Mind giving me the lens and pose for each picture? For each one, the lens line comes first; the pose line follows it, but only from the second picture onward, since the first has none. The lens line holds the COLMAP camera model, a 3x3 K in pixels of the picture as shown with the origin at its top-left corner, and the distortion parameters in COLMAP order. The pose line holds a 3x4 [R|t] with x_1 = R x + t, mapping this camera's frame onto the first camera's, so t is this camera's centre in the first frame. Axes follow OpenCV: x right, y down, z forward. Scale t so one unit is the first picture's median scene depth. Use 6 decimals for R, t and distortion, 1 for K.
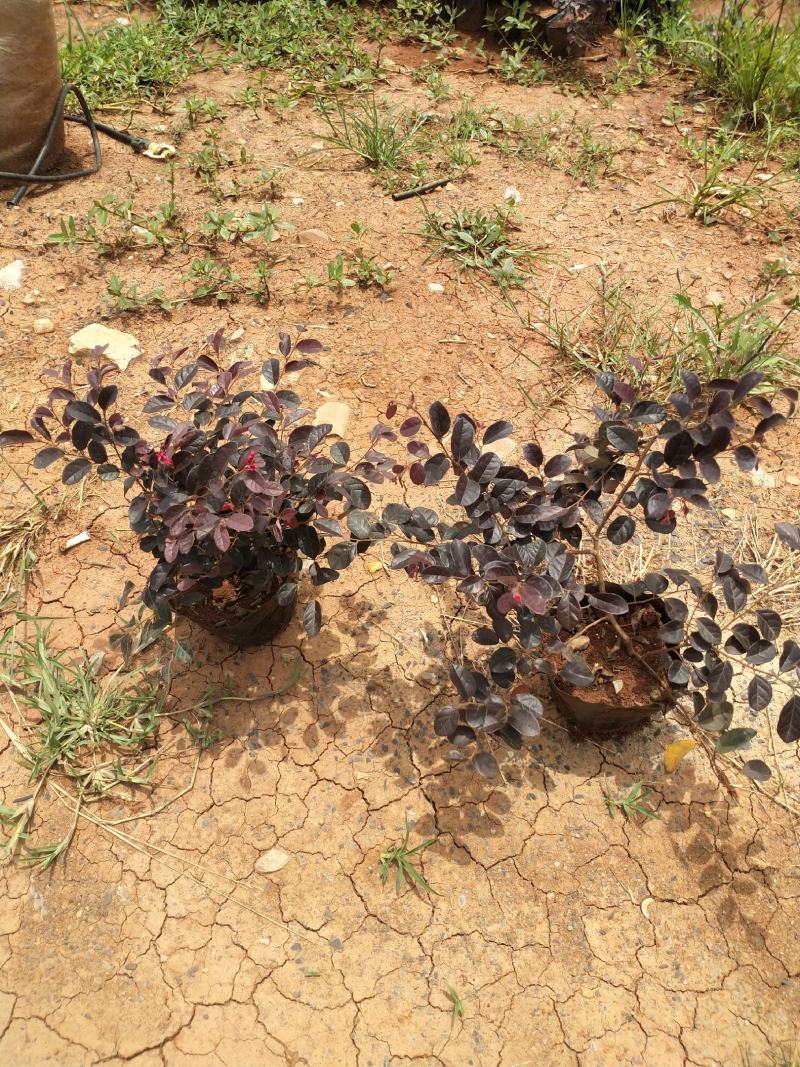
lens RADIAL K [[876.8, 0, 399.0], [0, 876.8, 529.6], [0, 0, 1]] dist [0.032798, -0.095454]
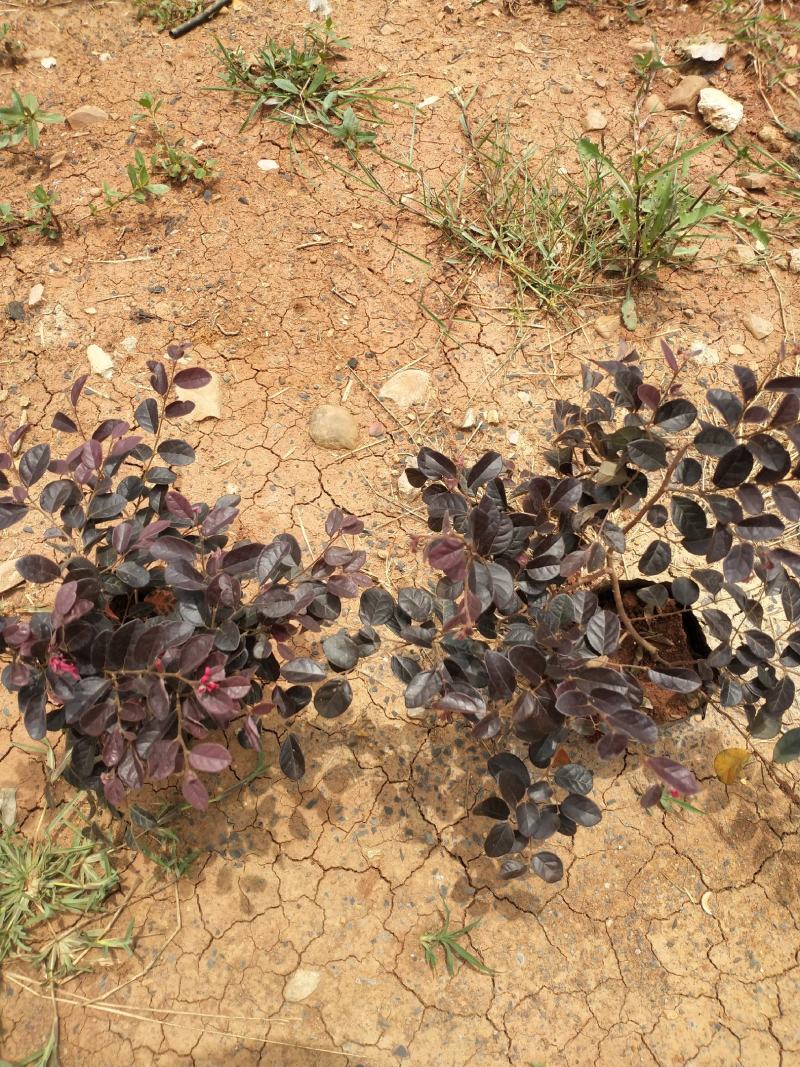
lens RADIAL K [[876.8, 0, 399.9], [0, 876.8, 532.5], [0, 0, 1]] dist [0.032798, -0.095454]
pose [[0.957402, -0.245396, 0.152189, -0.073311], [0.200276, 0.943996, 0.262224, -0.241827], [-0.208015, -0.220574, 0.952931, 0.251447]]
